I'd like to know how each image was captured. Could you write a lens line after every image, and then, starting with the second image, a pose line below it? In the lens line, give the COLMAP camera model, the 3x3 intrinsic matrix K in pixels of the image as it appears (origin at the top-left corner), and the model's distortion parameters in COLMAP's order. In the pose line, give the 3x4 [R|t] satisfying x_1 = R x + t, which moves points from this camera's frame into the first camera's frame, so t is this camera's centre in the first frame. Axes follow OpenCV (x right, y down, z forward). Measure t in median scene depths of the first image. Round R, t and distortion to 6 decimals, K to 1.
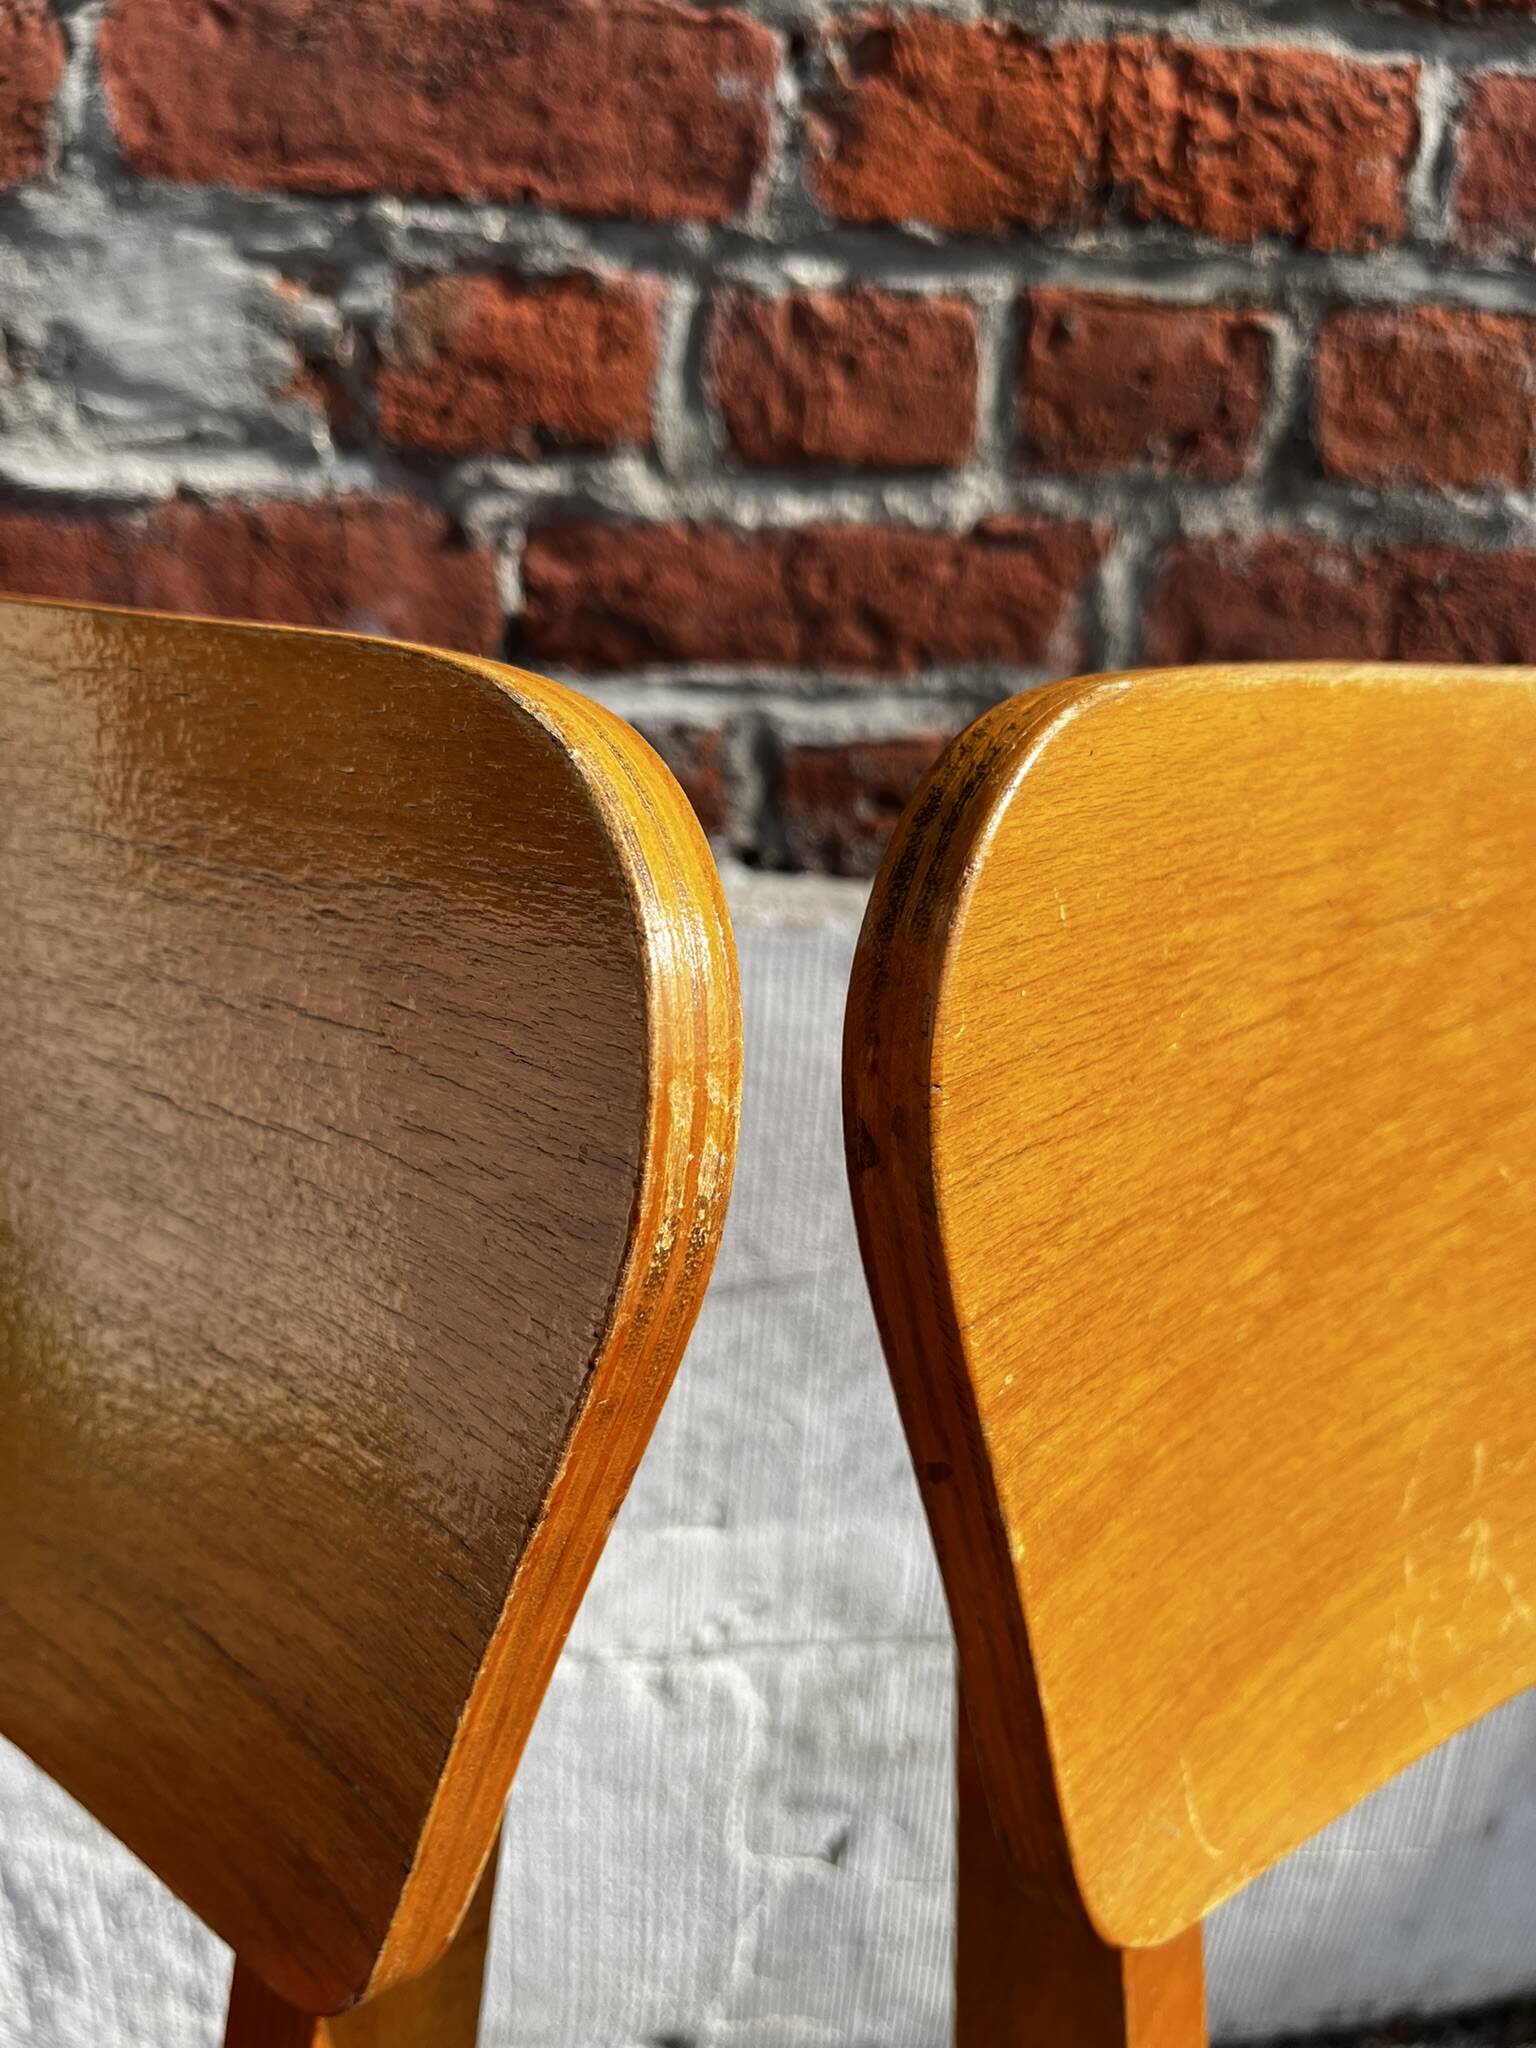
lens RADIAL K [[1533.4, 0, 756.3], [0, 1533.4, 1017.9], [0, 0, 1]] dist [0.014073, -0.056221]
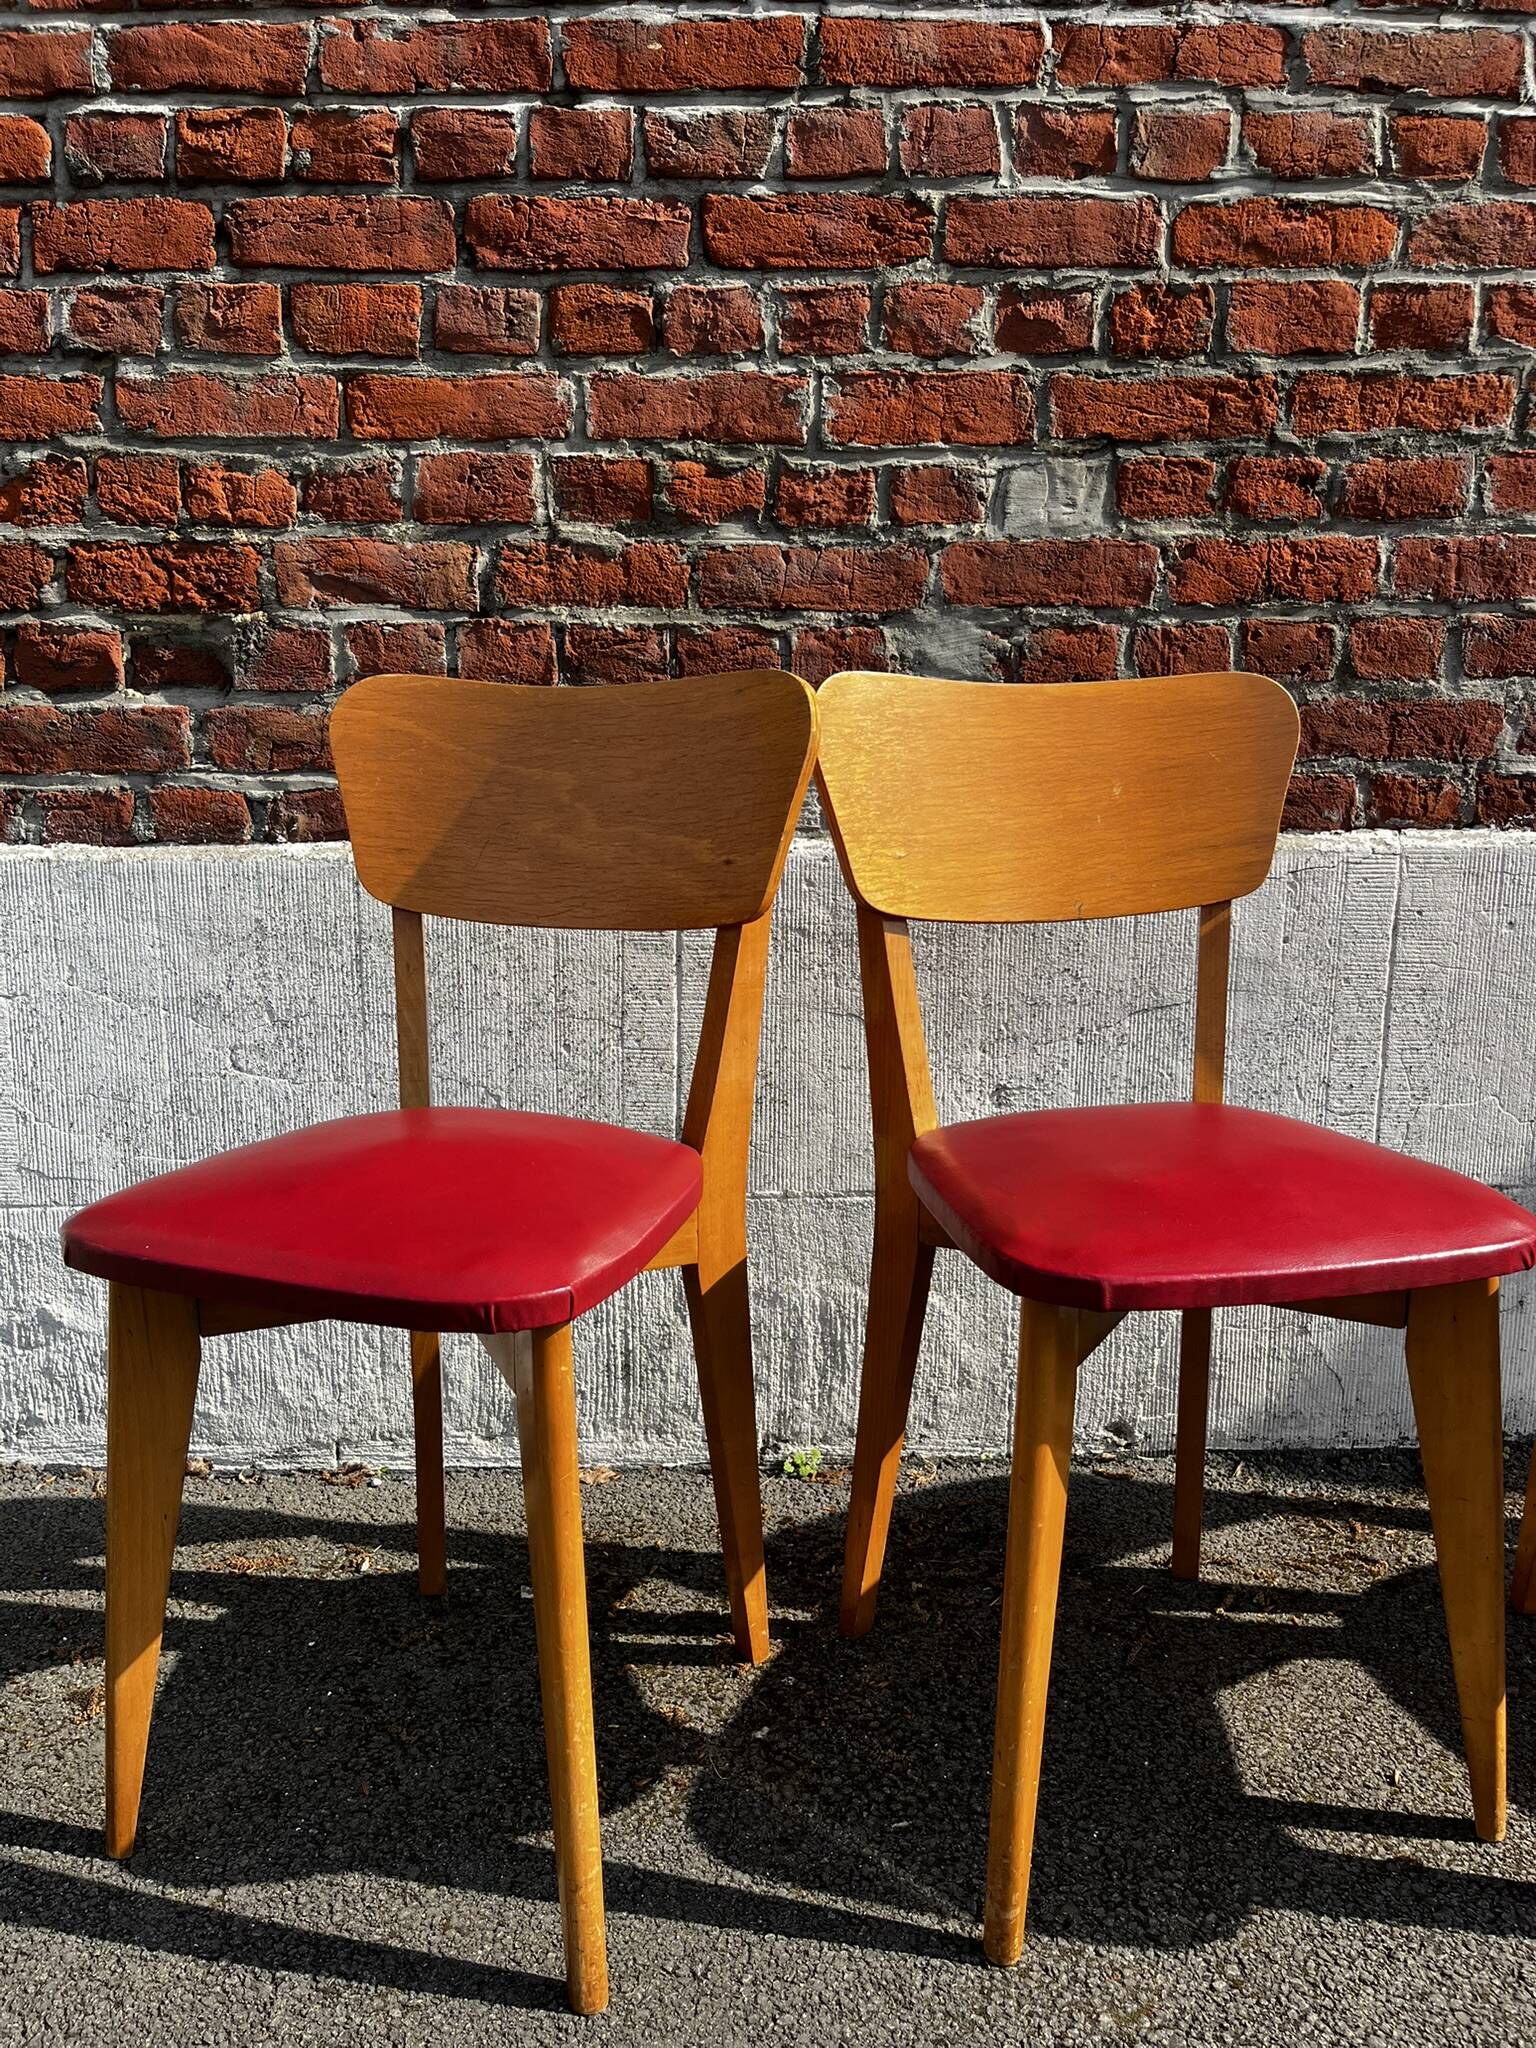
lens RADIAL K [[1545.3, 0, 767.1], [0, 1545.3, 1043.0], [0, 0, 1]] dist [0.049382, -0.074538]
pose [[0.996549, -0.041489, -0.071892, -0.545723], [0.026758, 0.980455, -0.194915, 0.858070], [0.078573, 0.192318, 0.978182, -1.797666]]
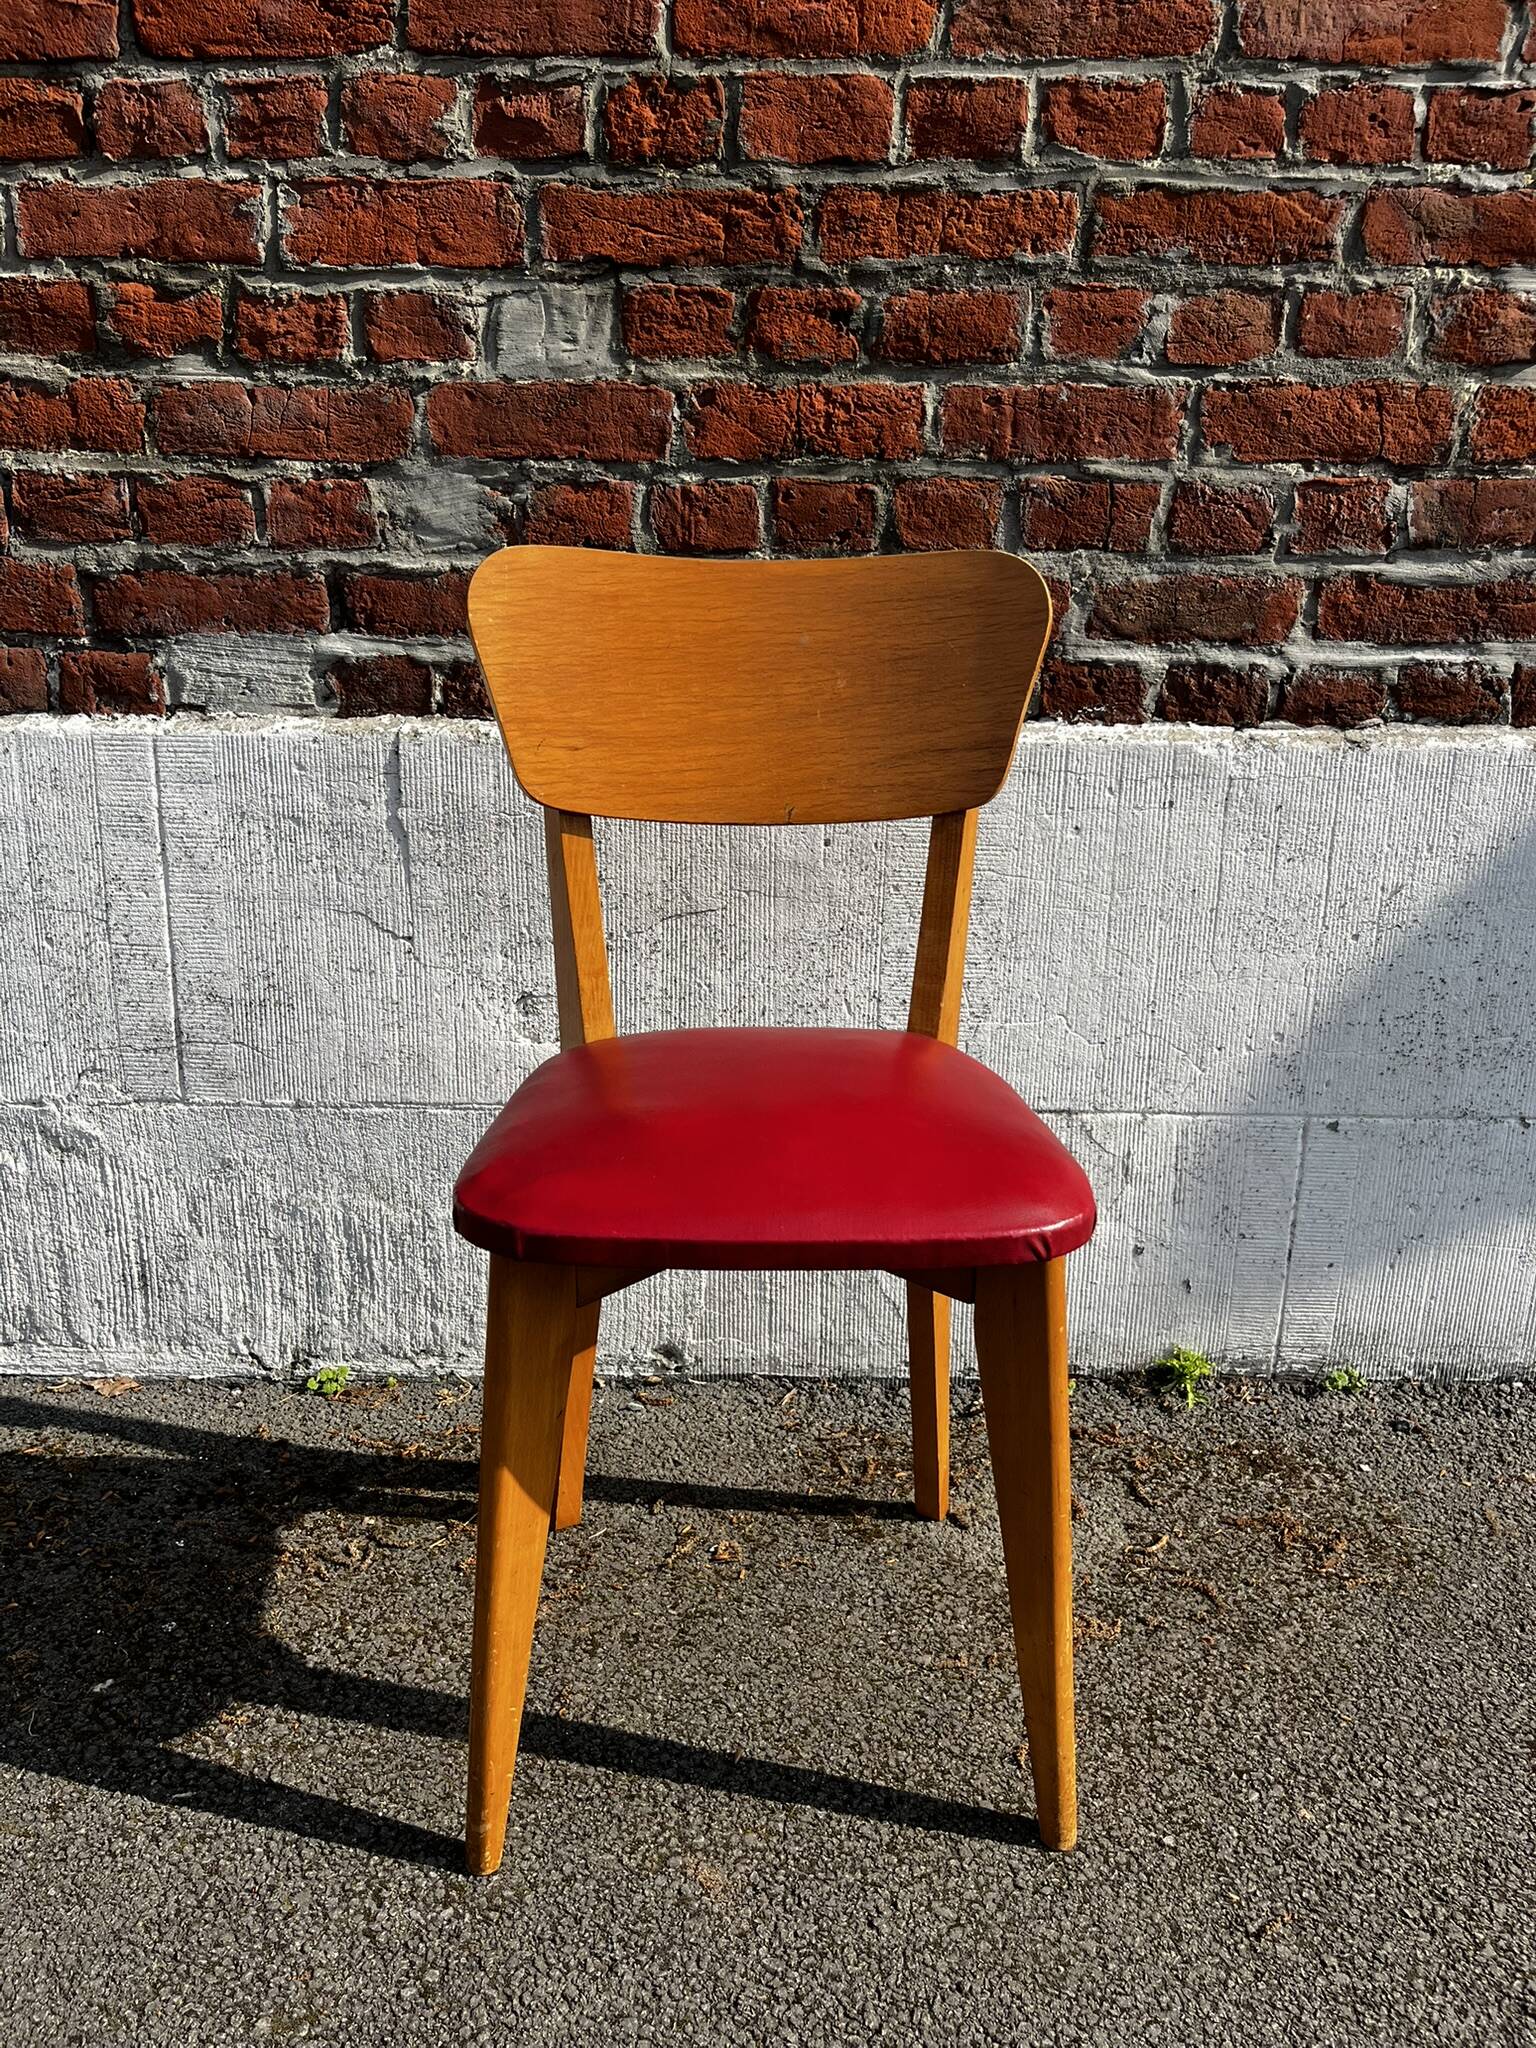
lens RADIAL K [[1545.3, 0, 768.8], [0, 1545.3, 1043.6], [0, 0, 1]] dist [0.049382, -0.074538]
pose [[0.994906, -0.009826, -0.100331, 0.420738], [0.000728, 0.995913, -0.090319, 0.704889], [0.100808, 0.089786, 0.990846, -1.505146]]
